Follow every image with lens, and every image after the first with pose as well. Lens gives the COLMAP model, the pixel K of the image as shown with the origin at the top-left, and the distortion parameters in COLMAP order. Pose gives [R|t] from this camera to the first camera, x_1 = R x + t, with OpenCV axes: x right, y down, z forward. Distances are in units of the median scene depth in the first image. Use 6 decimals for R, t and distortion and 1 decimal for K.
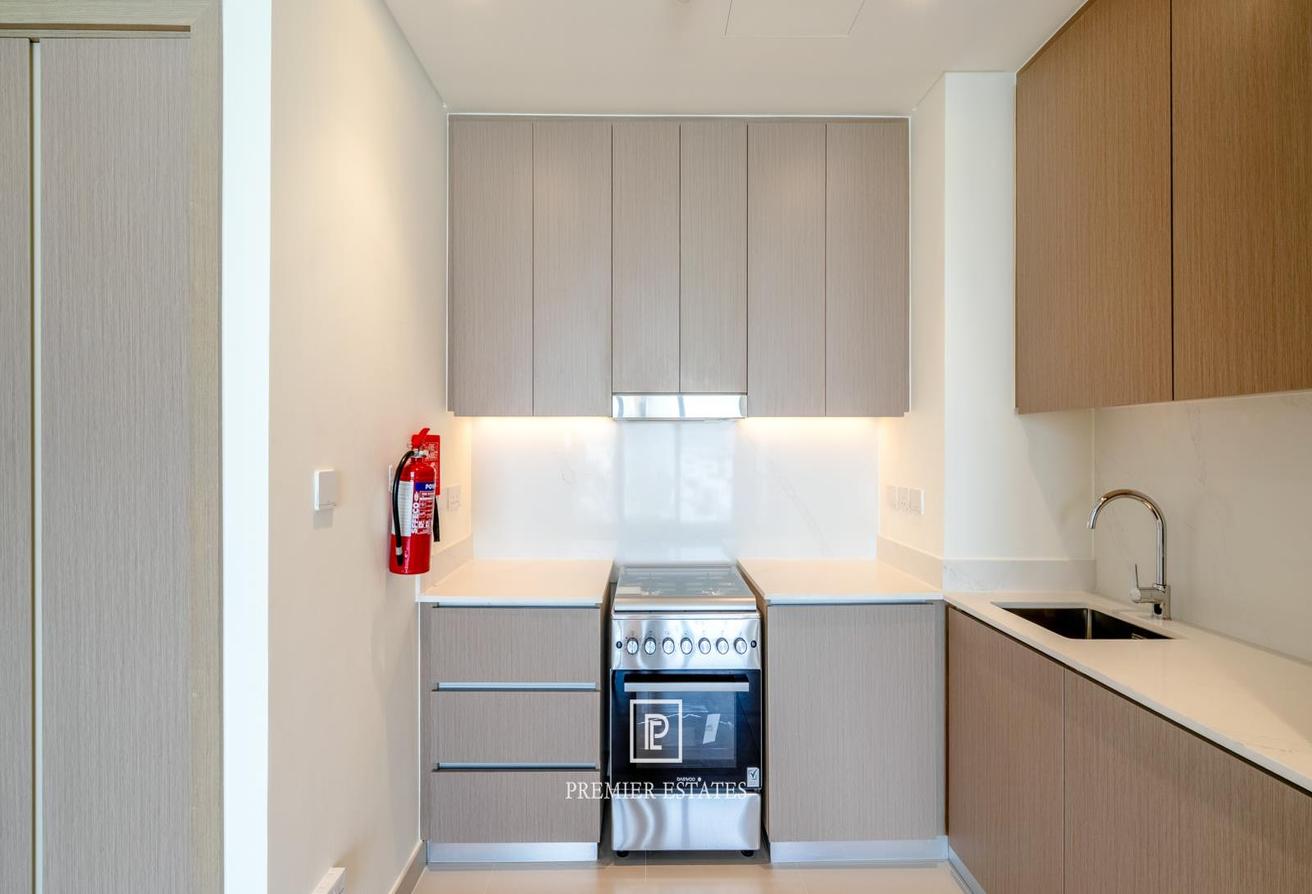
lens RADIAL K [[559.9, 0, 663.0], [0, 559.9, 449.8], [0, 0, 1]] dist [-0.001256, -0.000086]
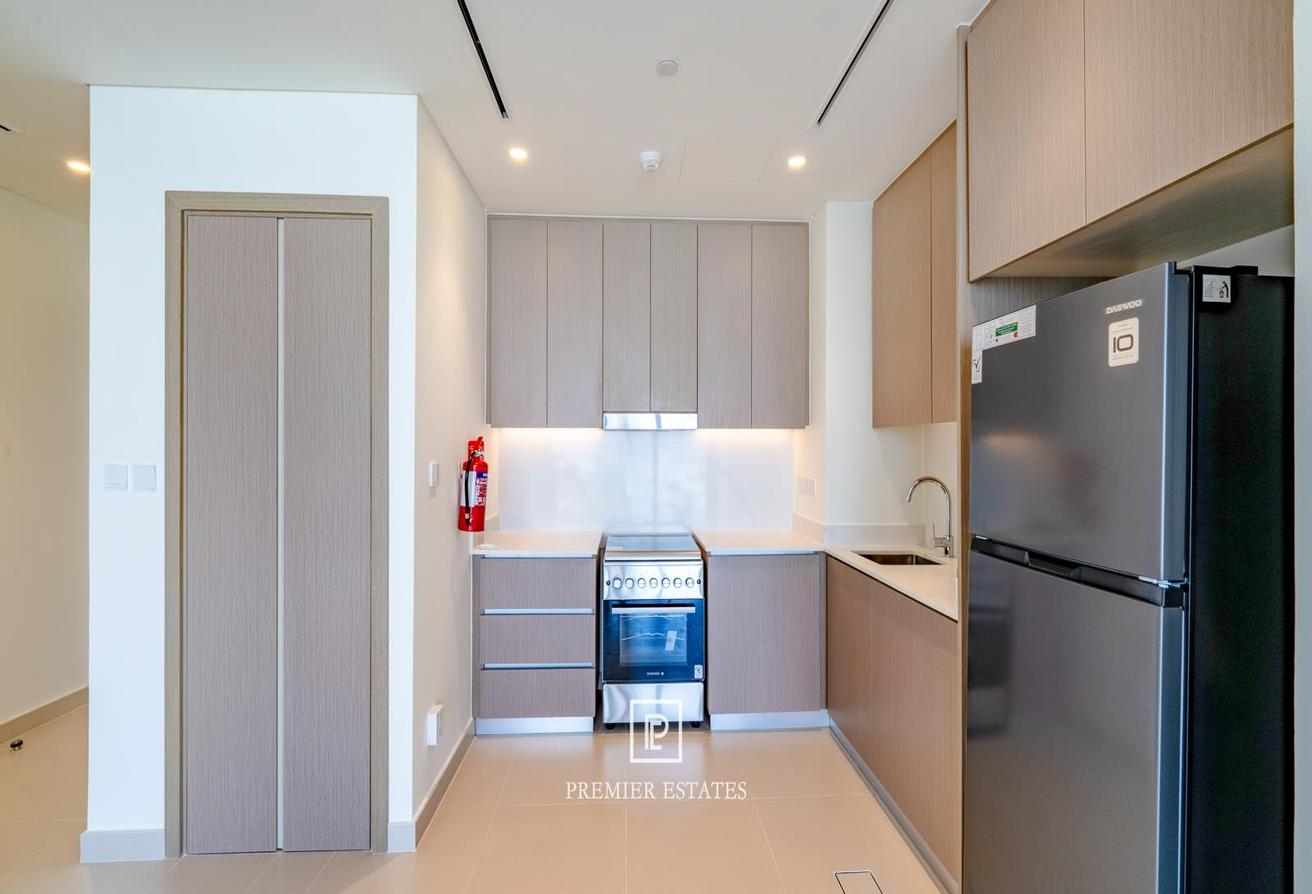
lens RADIAL K [[551.8, 0, 653.6], [0, 551.8, 452.8], [0, 0, 1]] dist [-0.000096, 0.000124]
pose [[0.999823, 0.002140, 0.018698, 0.013211], [-0.002160, 0.999997, 0.001037, 0.002448], [-0.018696, -0.001077, 0.999825, -0.458363]]
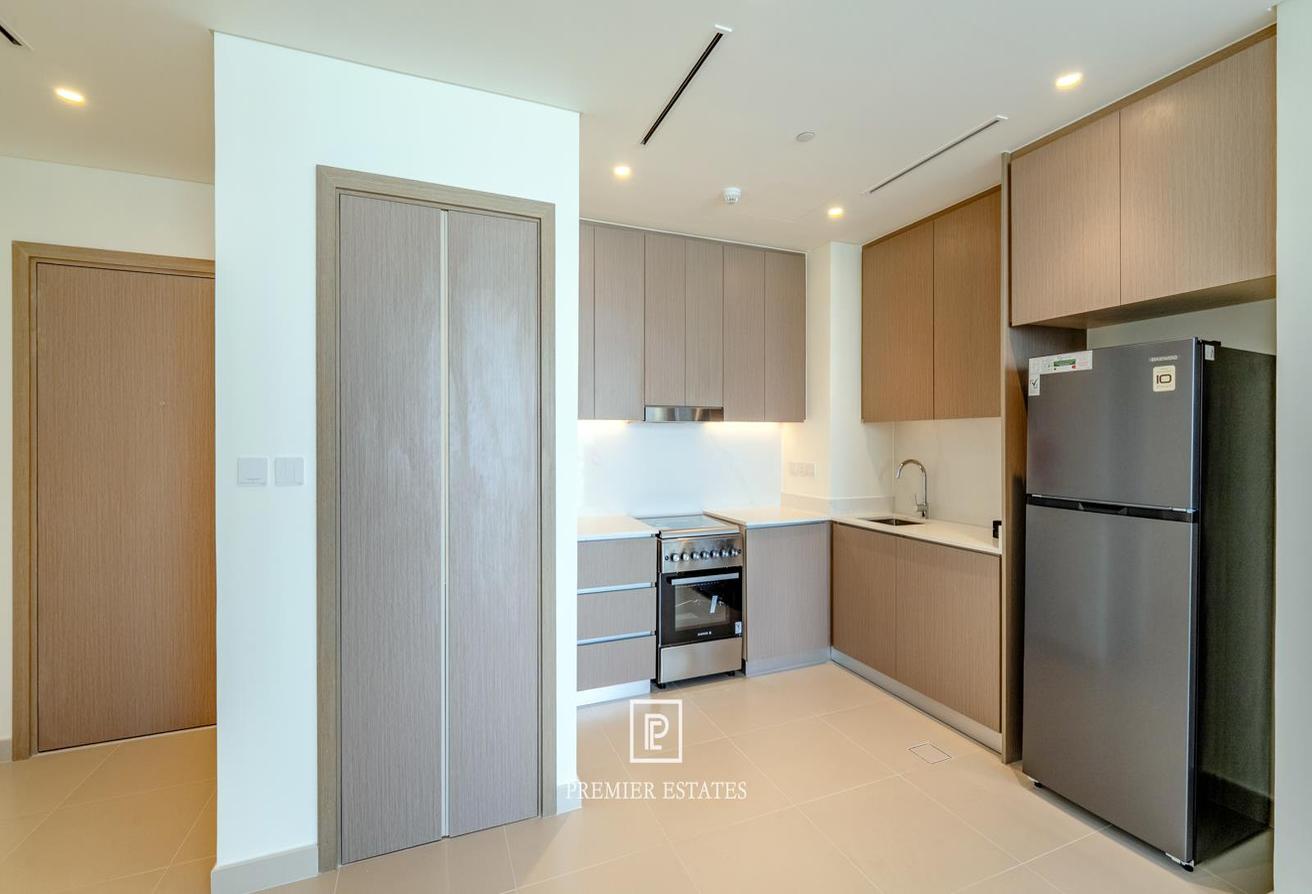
lens RADIAL K [[550.9, 0, 656.0], [0, 550.9, 447.0], [0, 0, 1]] dist [-0.000469, -0.000161]
pose [[0.938910, -0.005032, 0.344127, -0.666764], [0.002391, 0.999964, 0.008096, 0.003836], [-0.344155, -0.006778, 0.938888, -0.523628]]
